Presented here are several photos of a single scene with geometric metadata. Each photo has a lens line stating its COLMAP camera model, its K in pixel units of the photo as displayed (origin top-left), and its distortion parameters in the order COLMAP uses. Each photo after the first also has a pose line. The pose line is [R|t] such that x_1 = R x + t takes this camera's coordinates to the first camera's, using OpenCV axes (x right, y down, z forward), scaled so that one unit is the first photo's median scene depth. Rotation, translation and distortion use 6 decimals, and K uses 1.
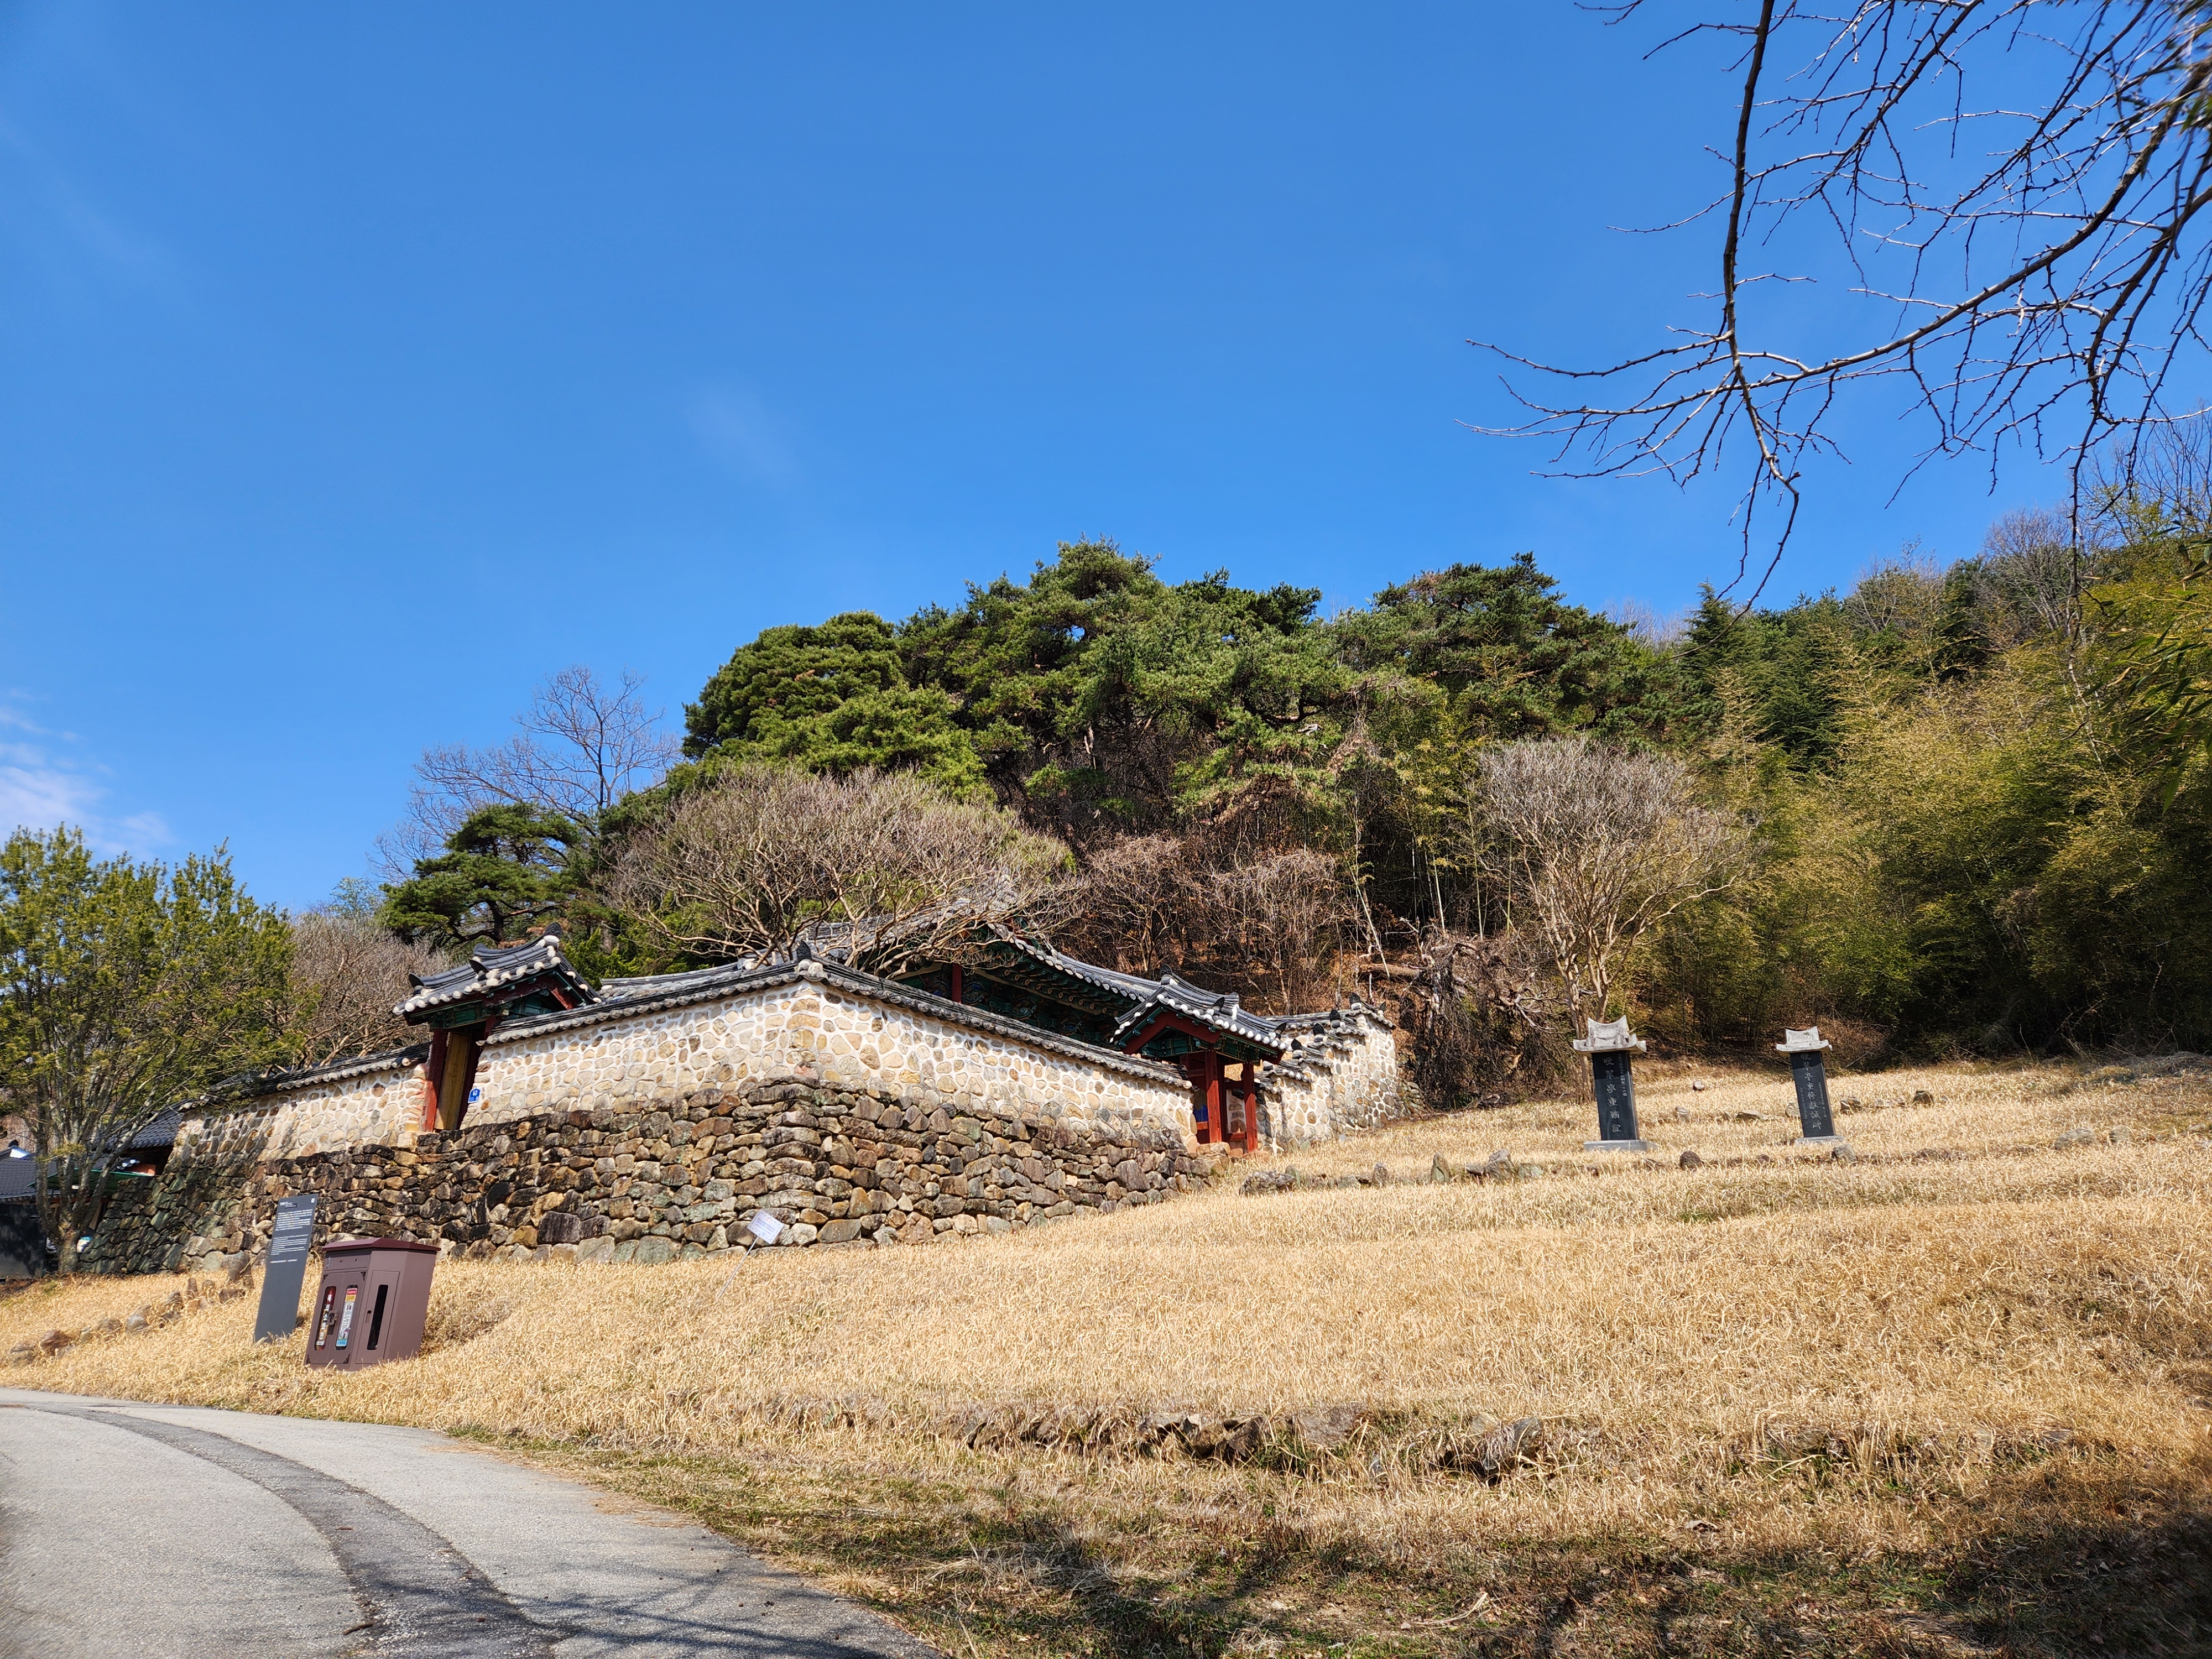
lens RADIAL K [[1485.0, 0, 1106.0], [0, 1485.0, 829.5], [0, 0, 1]] dist [0.094814, -0.092808]
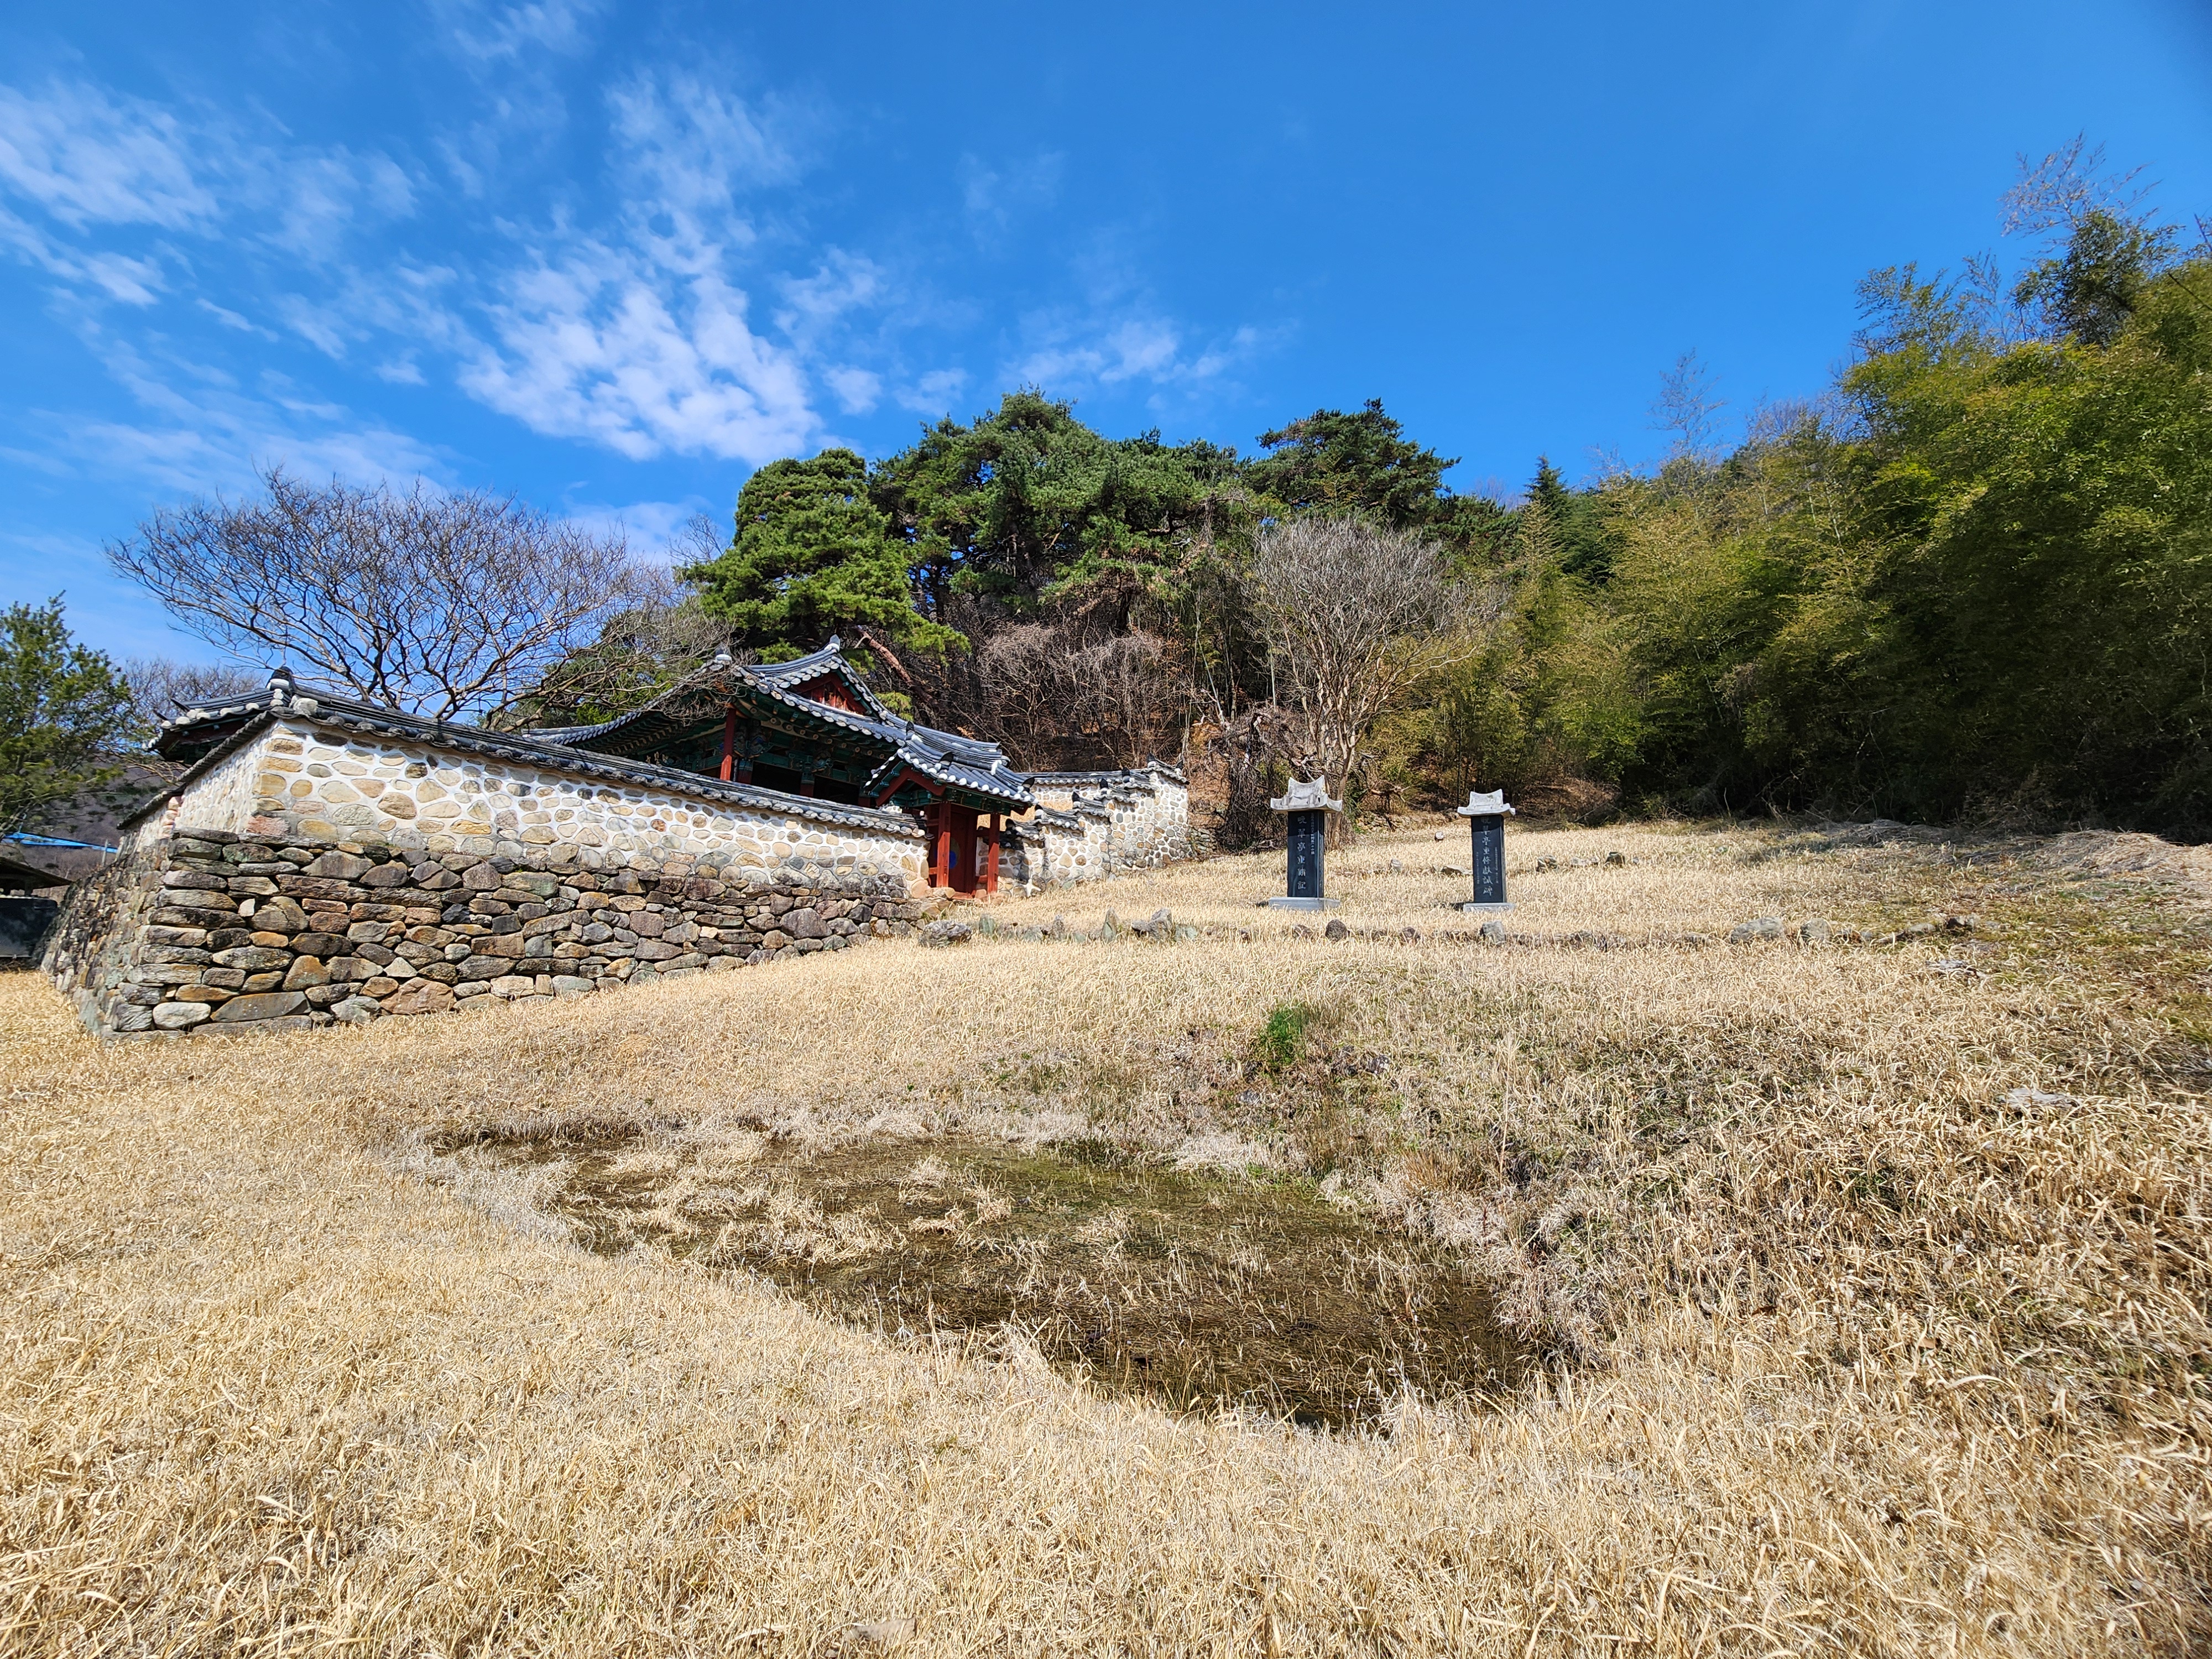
lens RADIAL K [[927.2, 0, 1106.0], [0, 927.2, 829.5], [0, 0, 1]] dist [-0.001241, -0.000071]
pose [[0.997954, 0.023222, -0.059572, 0.233169], [-0.011681, 0.982249, 0.187216, 0.043982], [0.062862, -0.186137, 0.980511, 0.368314]]
